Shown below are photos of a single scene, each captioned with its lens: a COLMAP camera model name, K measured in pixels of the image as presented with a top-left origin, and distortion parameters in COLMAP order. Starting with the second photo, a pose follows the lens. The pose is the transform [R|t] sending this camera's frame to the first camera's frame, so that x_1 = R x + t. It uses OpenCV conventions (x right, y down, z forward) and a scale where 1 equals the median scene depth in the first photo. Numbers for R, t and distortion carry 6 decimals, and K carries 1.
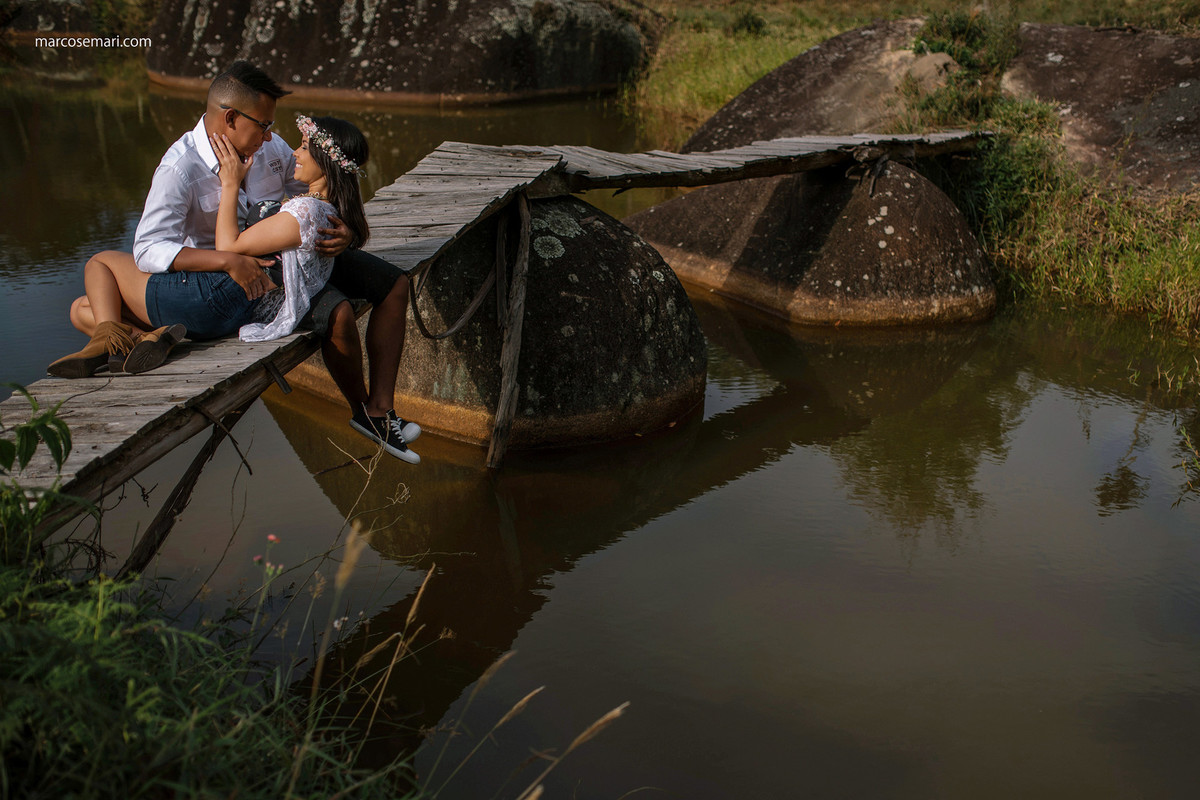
lens RADIAL K [[1052.6, 0, 664.3], [0, 1052.6, 458.4], [0, 0, 1]] dist [-0.049967, 0.025417]
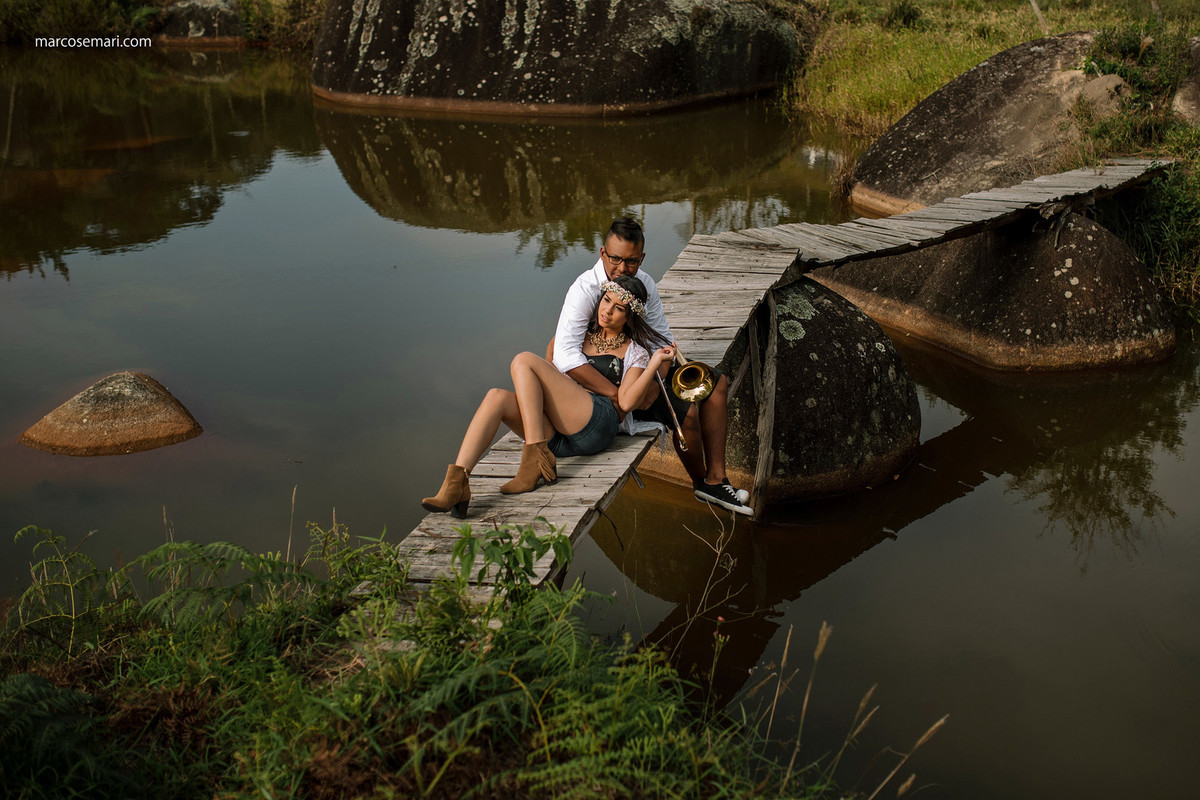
lens RADIAL K [[1156.9, 0, 719.5], [0, 1156.9, 402.1], [0, 0, 1]] dist [-0.050674, 0.025466]
pose [[0.997721, -0.012263, -0.066345, -0.047230], [0.010019, 0.999370, -0.034050, -0.034217], [0.066721, 0.033307, 0.997216, -0.133631]]
